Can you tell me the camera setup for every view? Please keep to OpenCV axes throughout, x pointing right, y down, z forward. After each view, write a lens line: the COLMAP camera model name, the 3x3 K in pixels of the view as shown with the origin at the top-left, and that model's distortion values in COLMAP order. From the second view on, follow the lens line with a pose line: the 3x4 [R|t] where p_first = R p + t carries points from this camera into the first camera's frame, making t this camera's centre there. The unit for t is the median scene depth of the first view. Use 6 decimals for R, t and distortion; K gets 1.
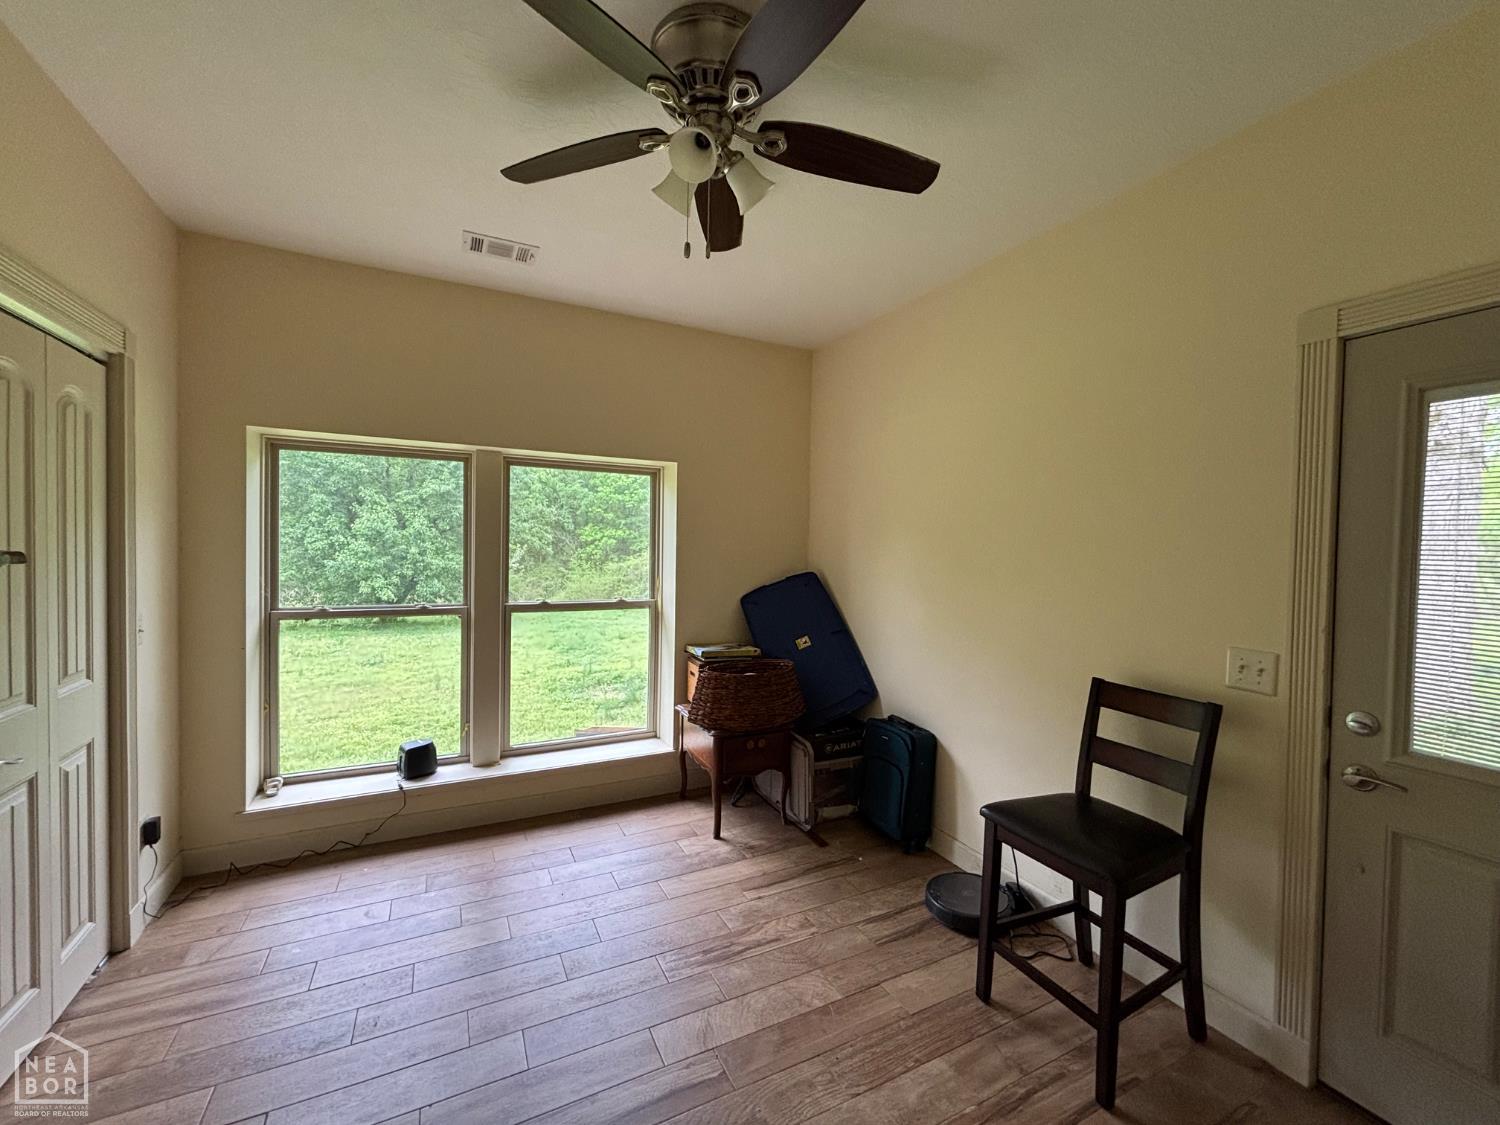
lens RADIAL K [[600.8, 0, 749.2], [0, 600.8, 561.8], [0, 0, 1]] dist [-0.001314, 0.001320]
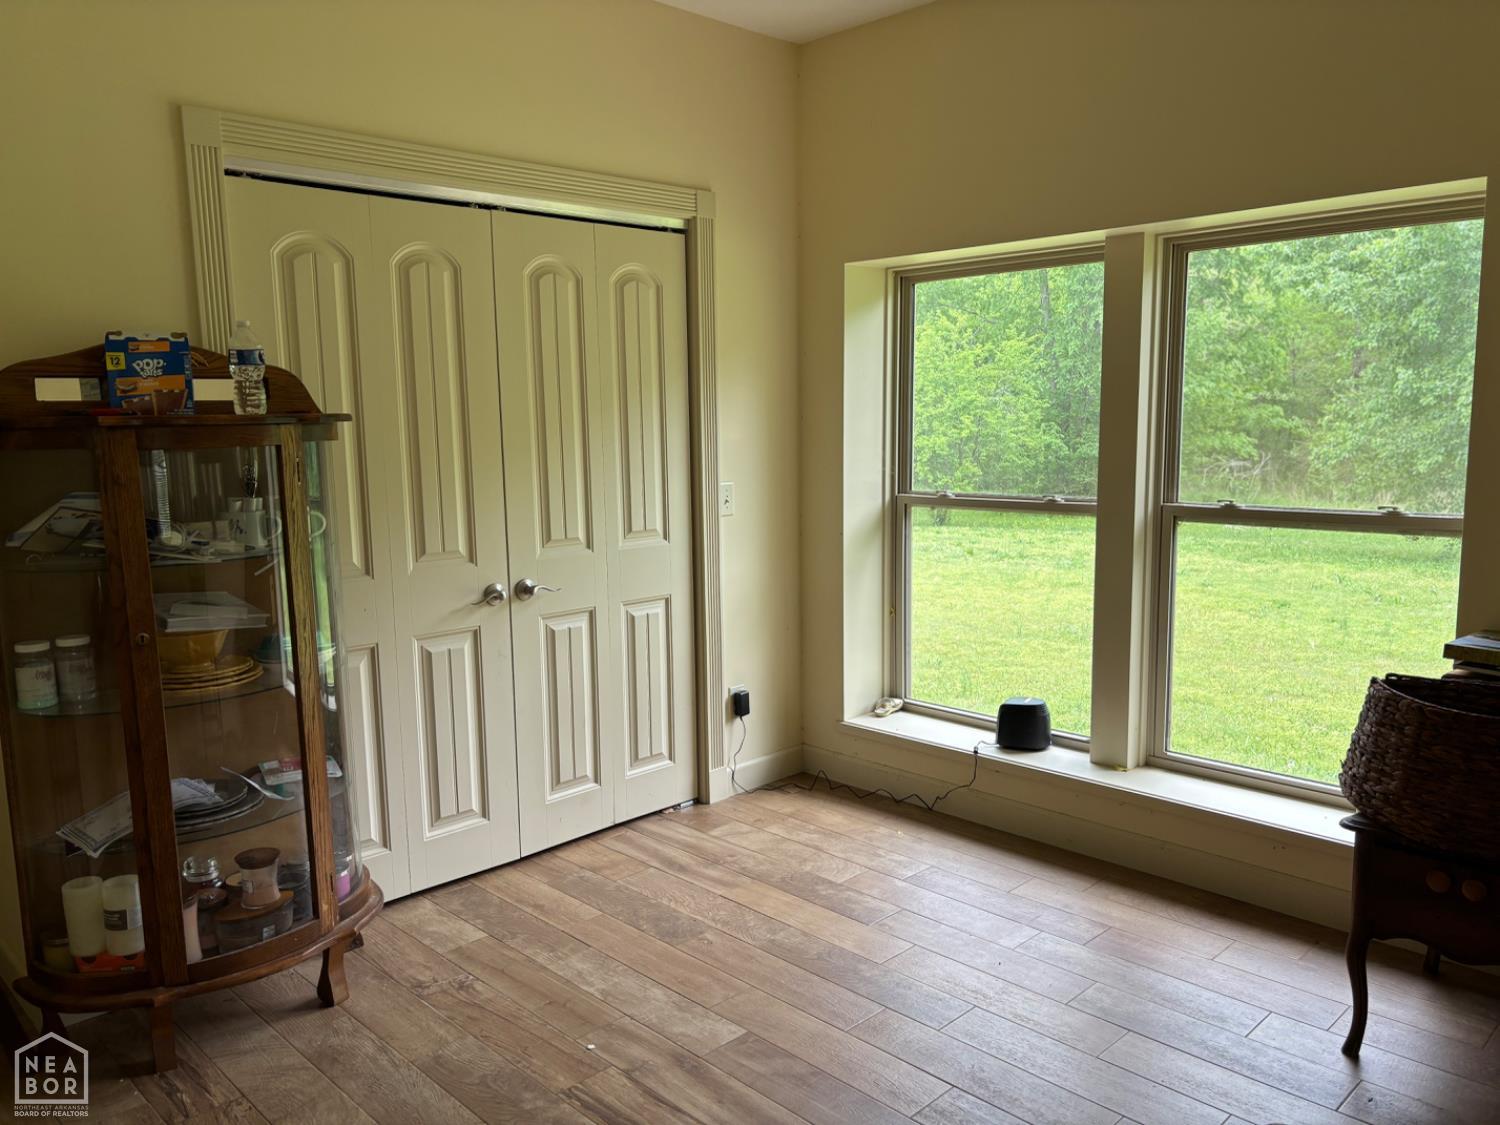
lens RADIAL K [[1127.4, 0, 751.3], [0, 1127.4, 566.4], [0, 0, 1]] dist [0.068799, 0.001310]
pose [[0.327664, 0.109792, -0.938393, 0.560907], [-0.001717, 0.993293, 0.115616, 0.005419], [0.944793, -0.036272, 0.325655, 0.320668]]
